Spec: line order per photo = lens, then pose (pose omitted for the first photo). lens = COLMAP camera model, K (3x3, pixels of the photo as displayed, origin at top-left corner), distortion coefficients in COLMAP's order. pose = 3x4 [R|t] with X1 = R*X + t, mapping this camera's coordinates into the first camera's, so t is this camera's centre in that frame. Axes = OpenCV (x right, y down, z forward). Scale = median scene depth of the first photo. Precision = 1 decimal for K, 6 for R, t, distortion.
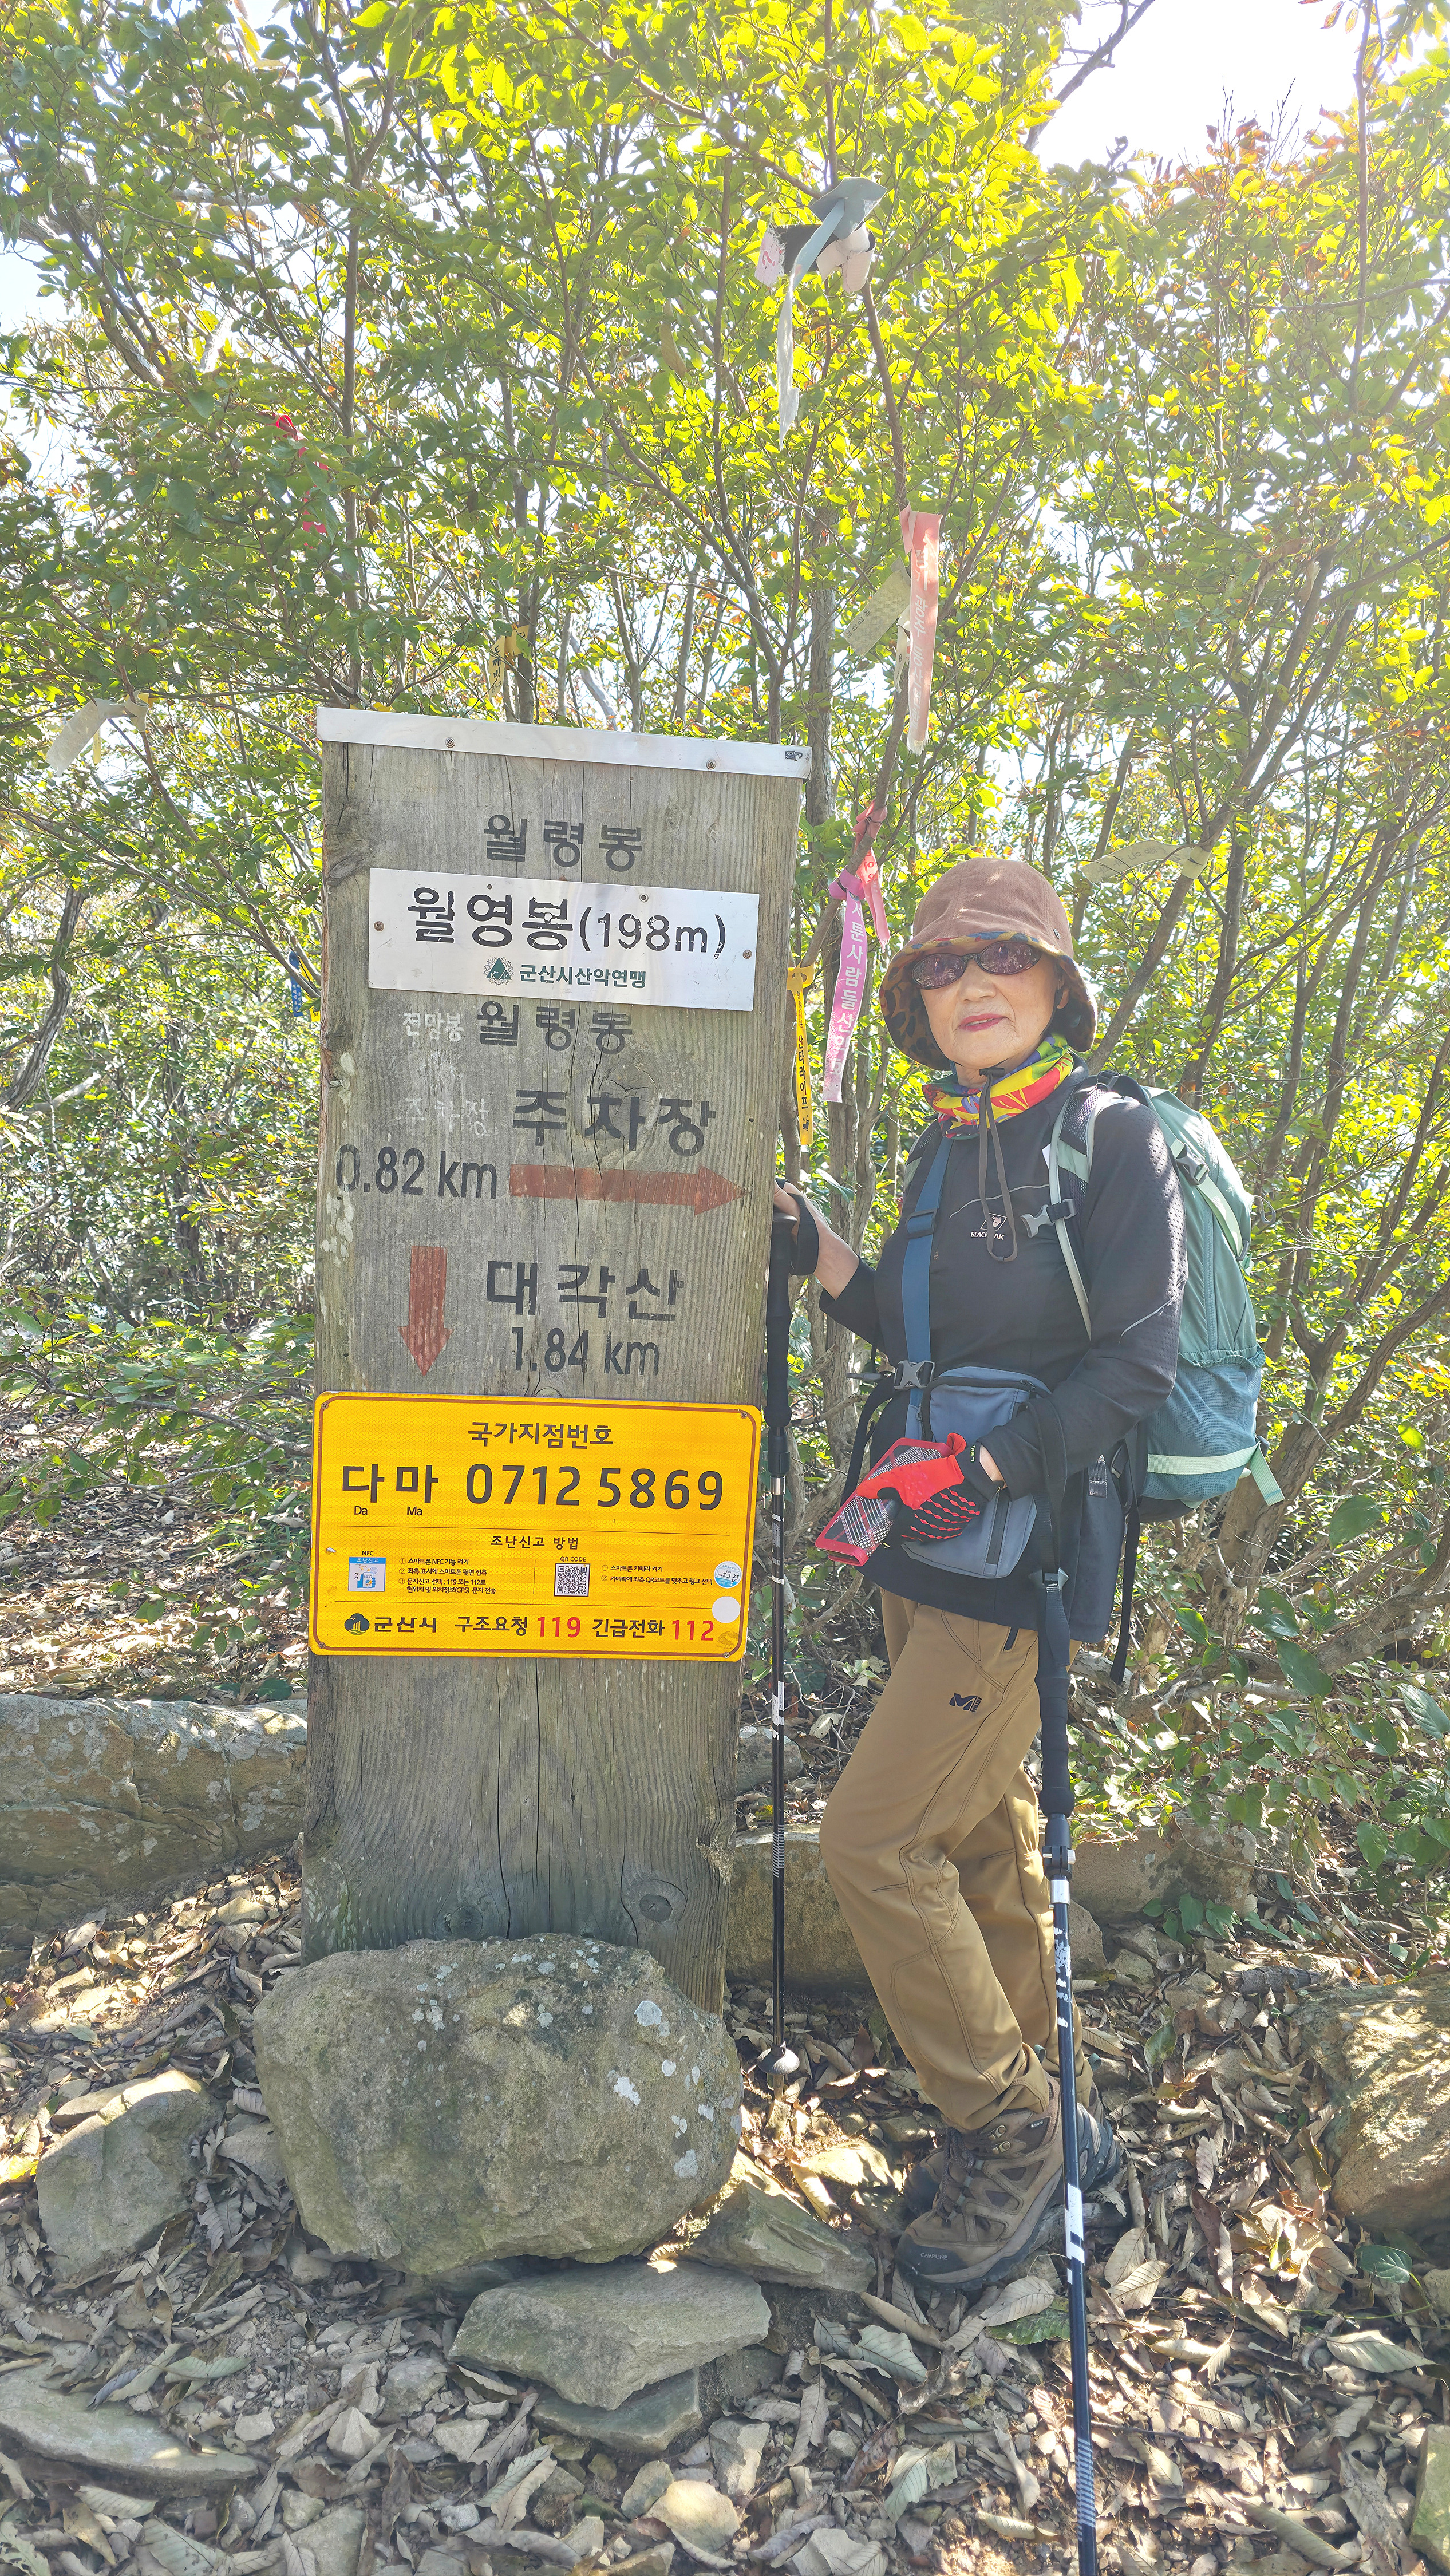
lens RADIAL K [[1715.1, 0, 734.3], [0, 1715.1, 1276.3], [0, 0, 1]] dist [0.083152, -0.084204]
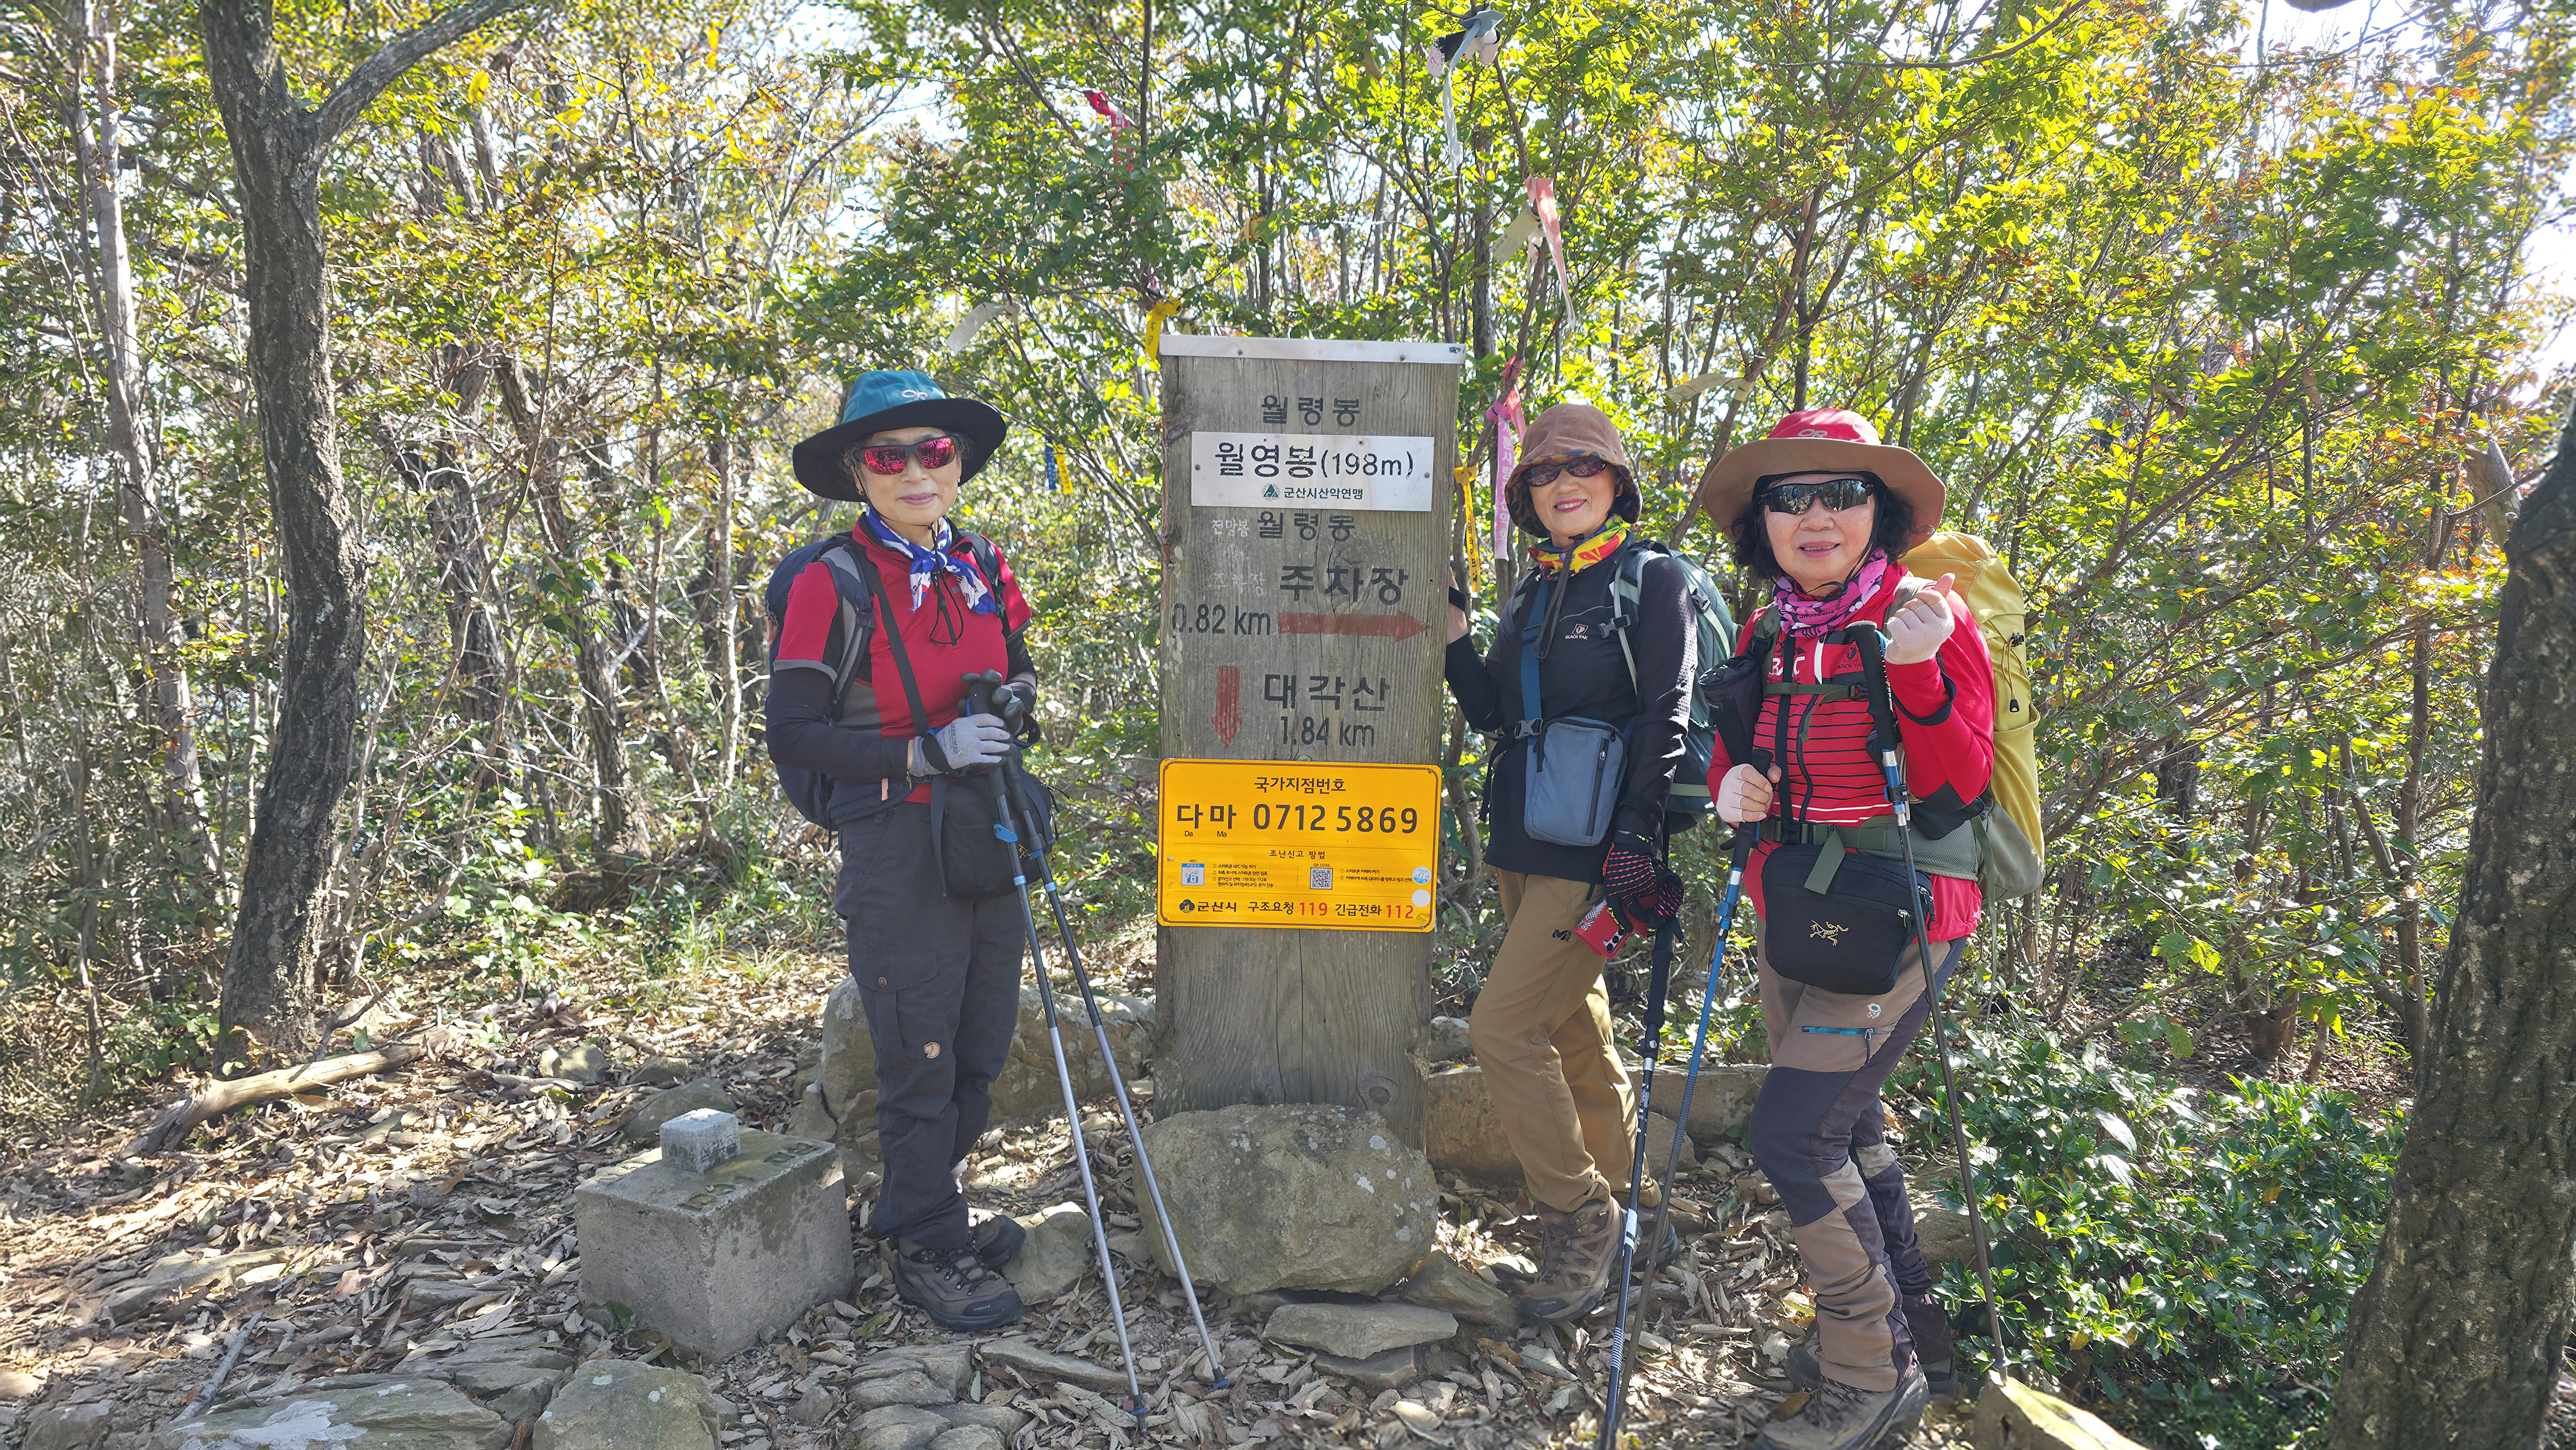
lens RADIAL K [[1707.4, 0, 1279.2], [0, 1707.4, 736.8], [0, 0, 1]] dist [0.171858, -0.361674]
pose [[0.995990, -0.017637, -0.087713, 0.006101], [0.018647, 0.999769, 0.010712, 0.031611], [0.087504, -0.012304, 0.996088, -0.562074]]
